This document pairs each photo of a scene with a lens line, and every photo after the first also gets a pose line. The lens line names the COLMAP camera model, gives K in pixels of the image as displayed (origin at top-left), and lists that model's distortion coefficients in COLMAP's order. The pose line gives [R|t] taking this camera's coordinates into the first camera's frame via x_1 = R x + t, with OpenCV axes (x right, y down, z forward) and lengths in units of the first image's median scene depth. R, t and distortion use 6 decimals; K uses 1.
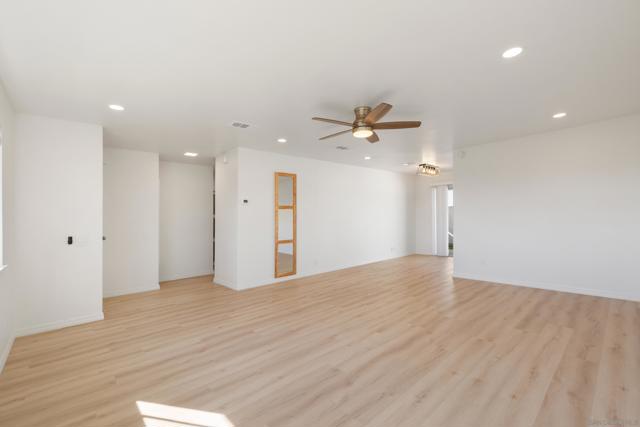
lens RADIAL K [[281.7, 0, 327.9], [0, 281.7, 218.5], [0, 0, 1]] dist [-0.000115, -0.000072]
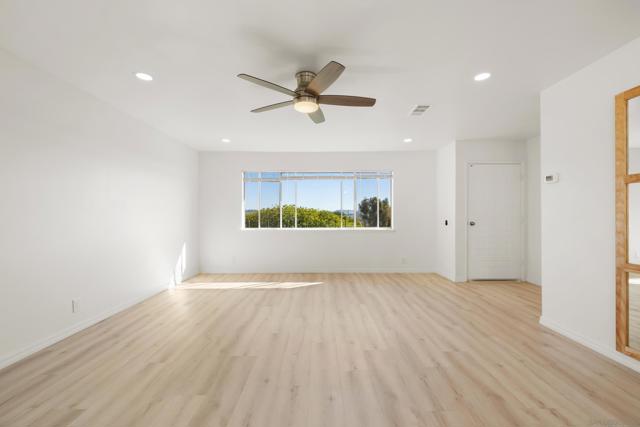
lens RADIAL K [[268.4, 0, 320.4], [0, 268.4, 216.2], [0, 0, 1]] dist [0.001801, -0.000110]
pose [[-0.685460, 0.031957, -0.727408, 0.607729], [0.020014, 0.999486, 0.025049, -0.009043], [0.727835, 0.002612, -0.685747, 1.458893]]
